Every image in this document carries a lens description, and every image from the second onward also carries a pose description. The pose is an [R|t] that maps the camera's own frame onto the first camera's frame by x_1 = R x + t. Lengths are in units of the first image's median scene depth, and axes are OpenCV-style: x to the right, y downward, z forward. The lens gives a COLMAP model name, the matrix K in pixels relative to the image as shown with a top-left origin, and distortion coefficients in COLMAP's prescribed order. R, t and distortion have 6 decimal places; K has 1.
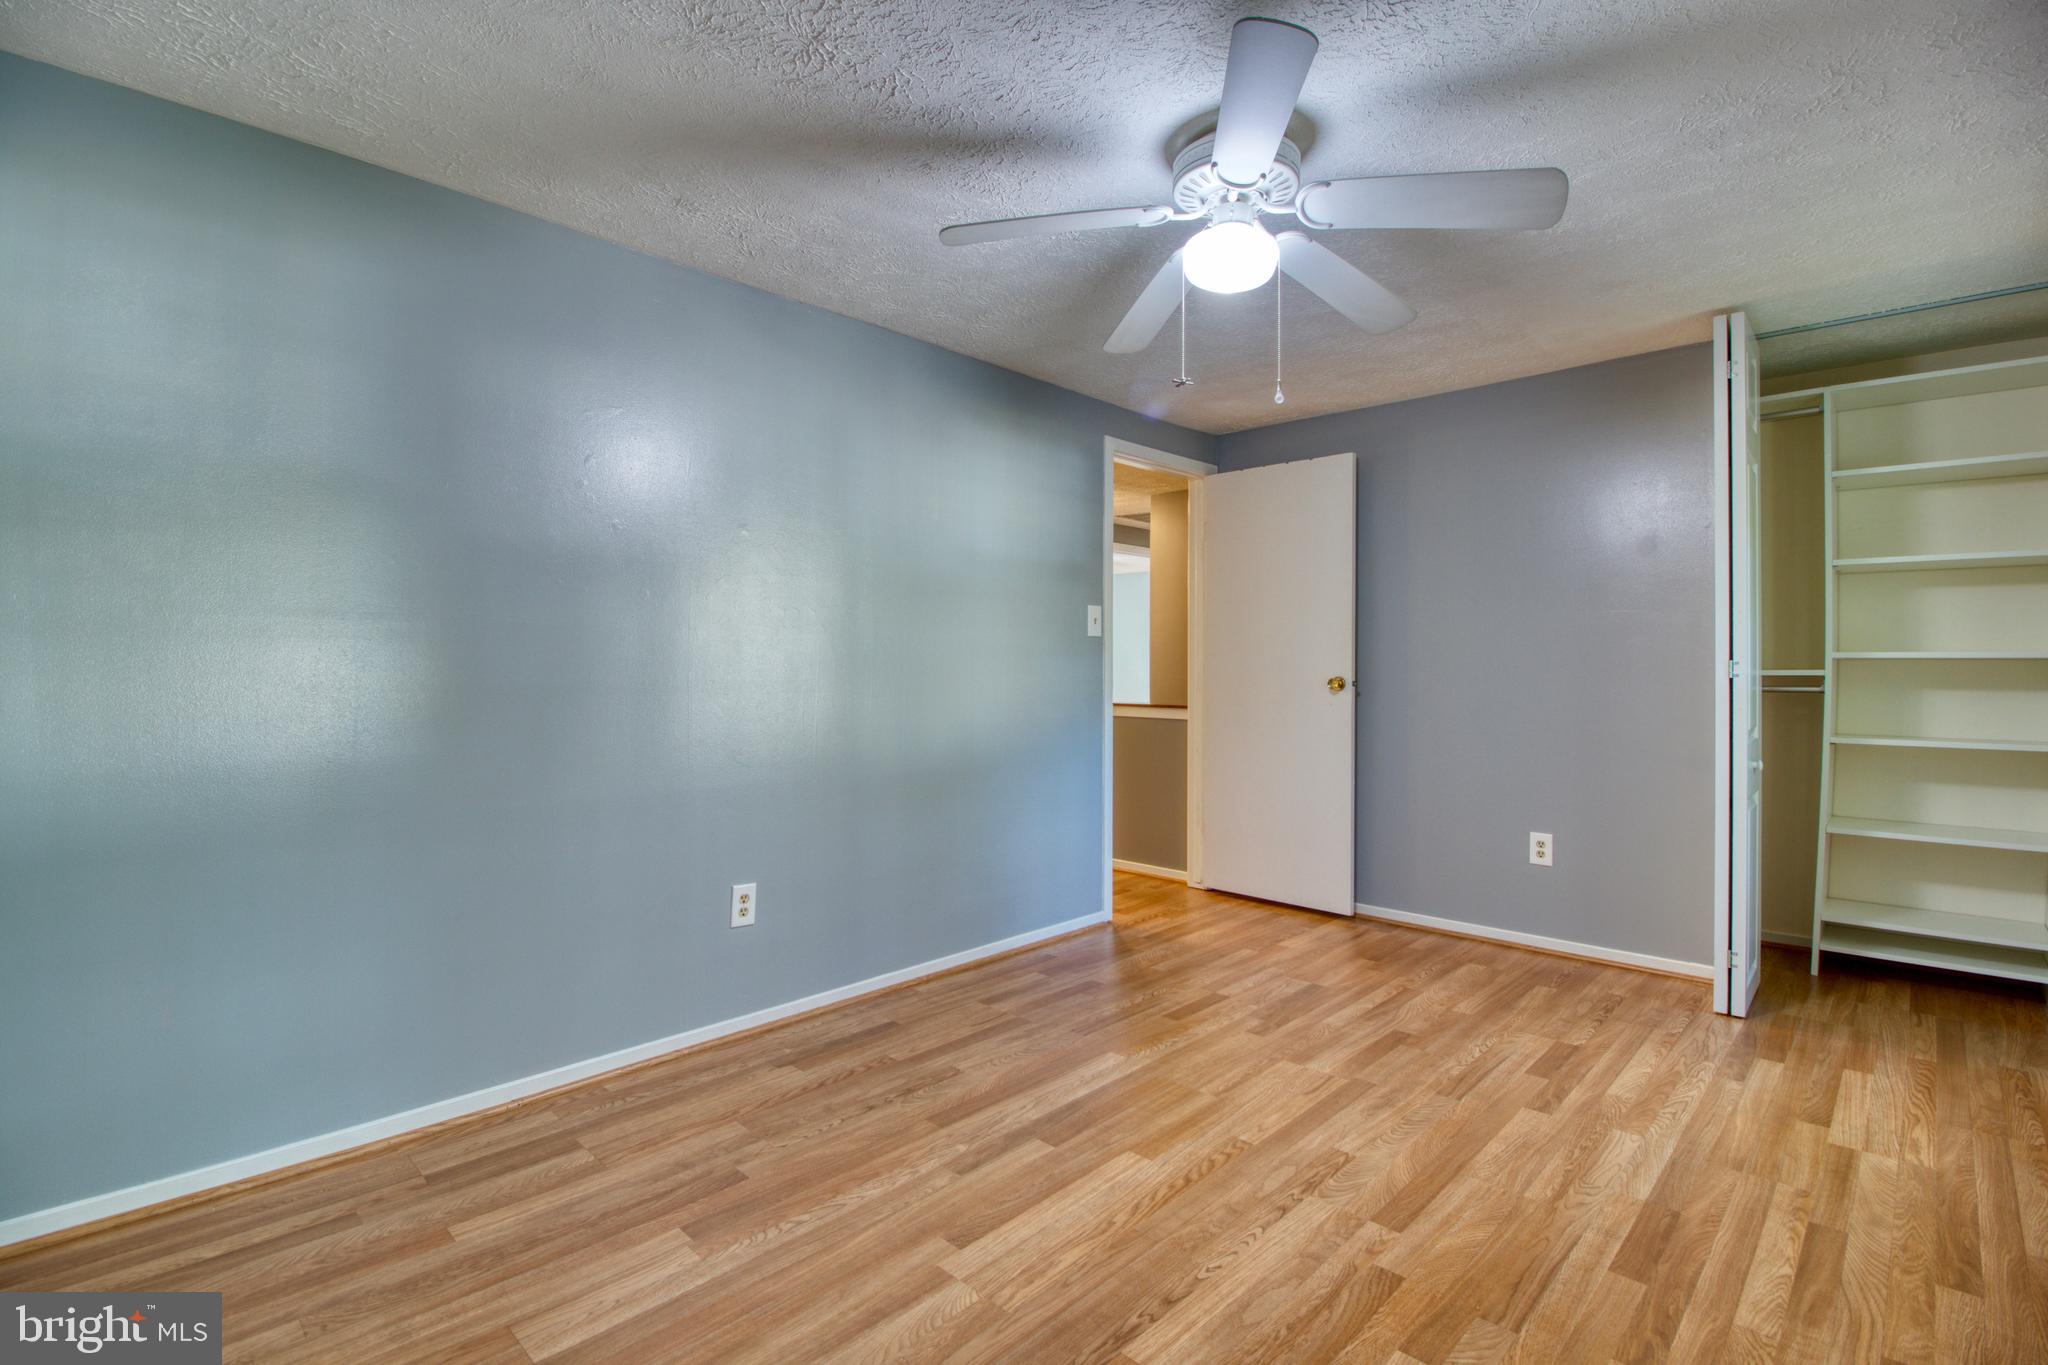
lens RADIAL K [[946.1, 0, 1022.8], [0, 946.1, 665.2], [0, 0, 1]] dist [0.000387, -0.013346]
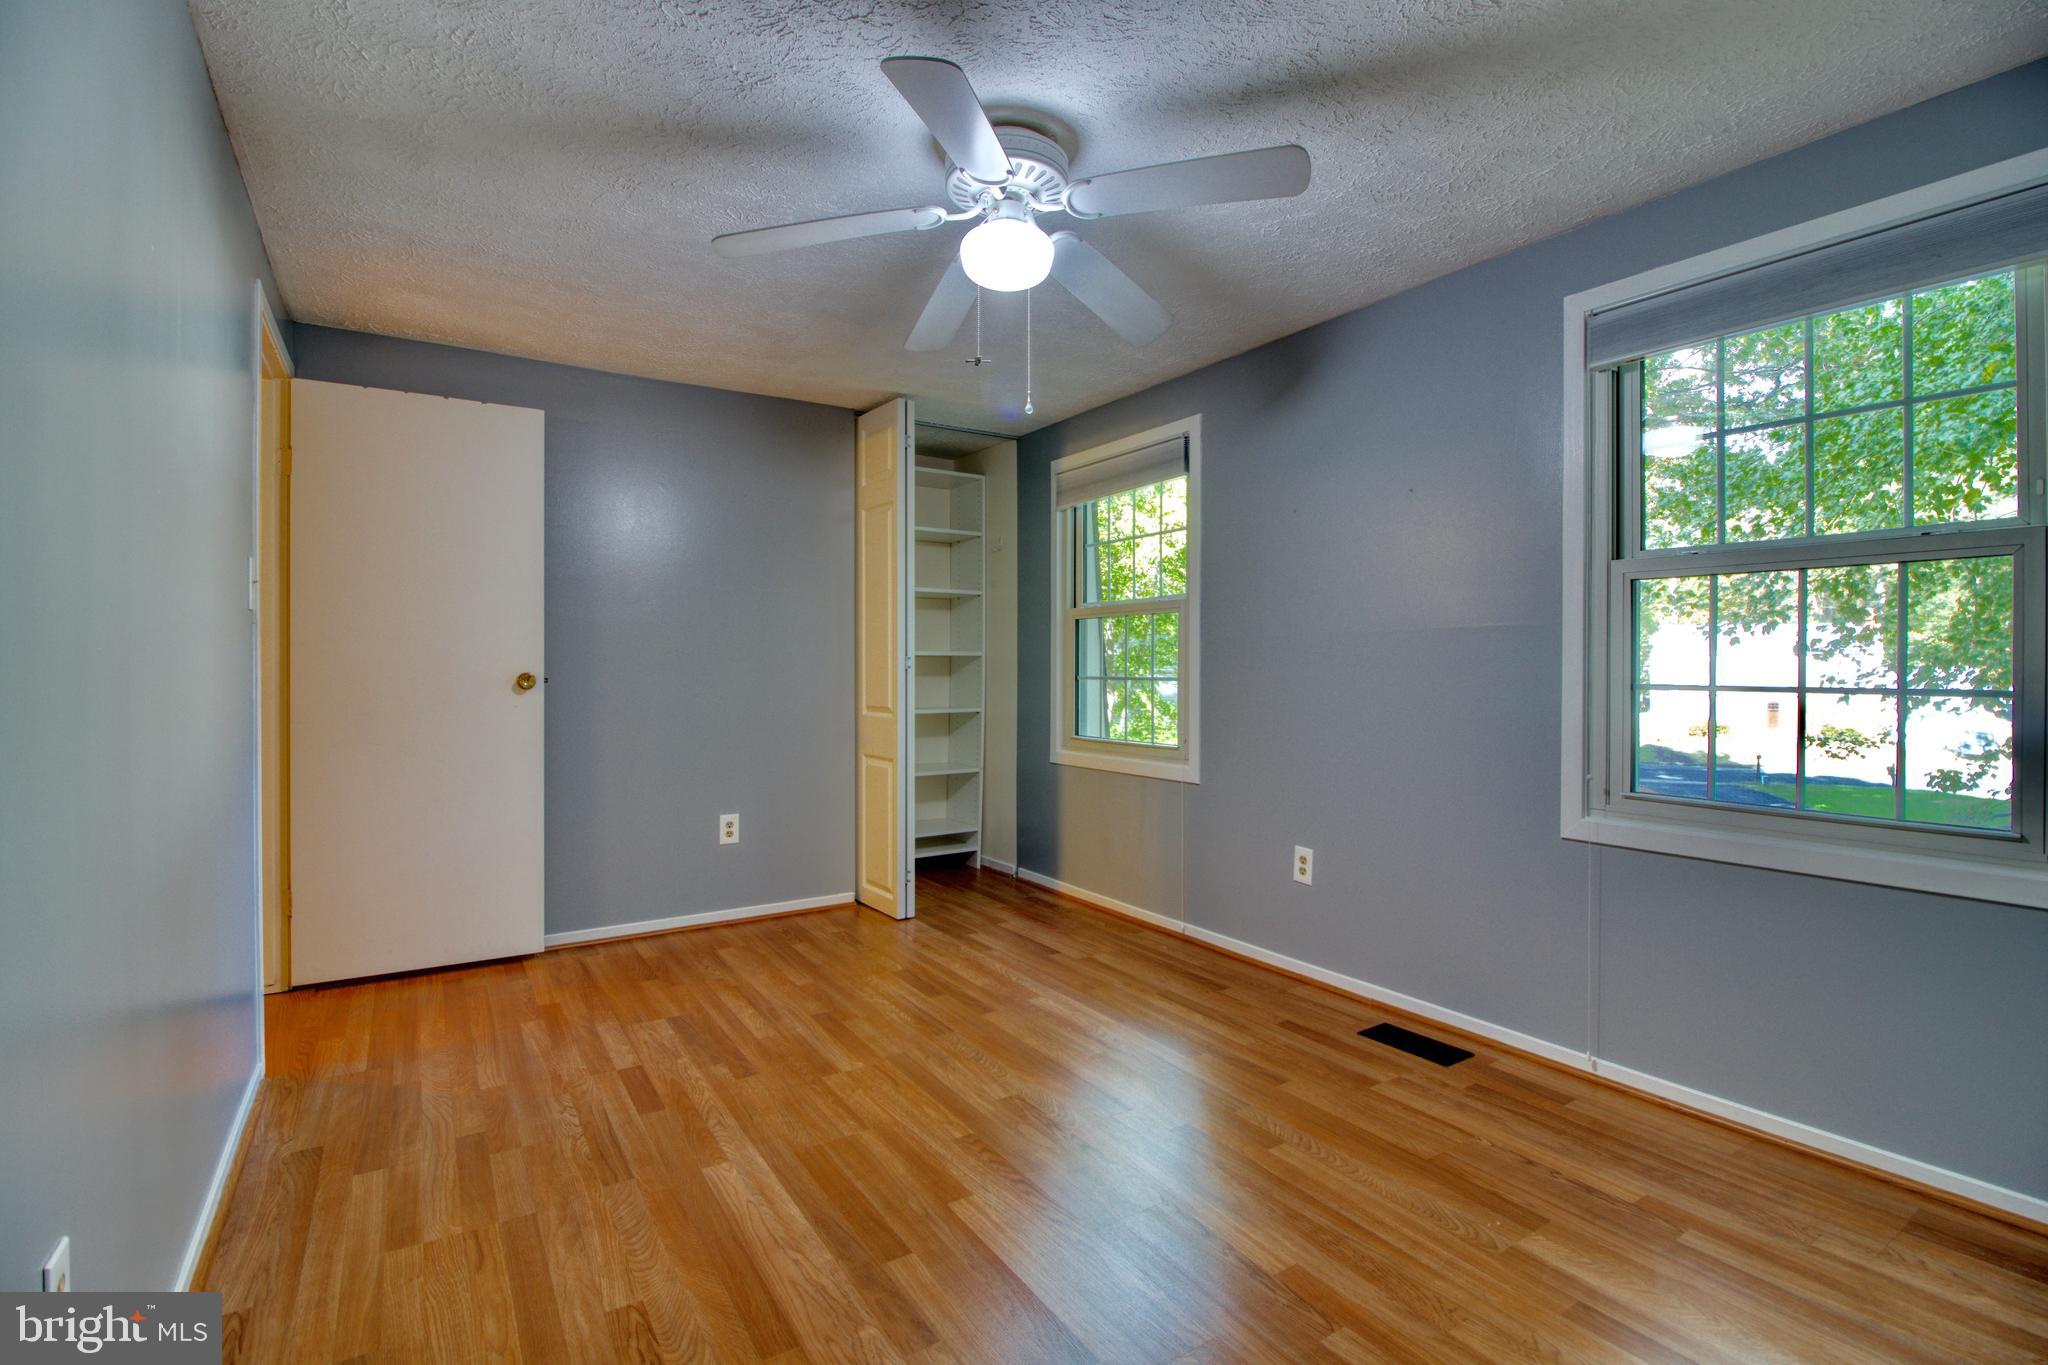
lens RADIAL K [[946.1, 0, 1022.8], [0, 946.1, 665.2], [0, 0, 1]] dist [0.000387, -0.013346]
pose [[0.226886, -0.004878, 0.973909, -0.543033], [-0.002372, 0.999982, 0.005561, 0.000103], [-0.973918, -0.003572, 0.226871, 0.538649]]
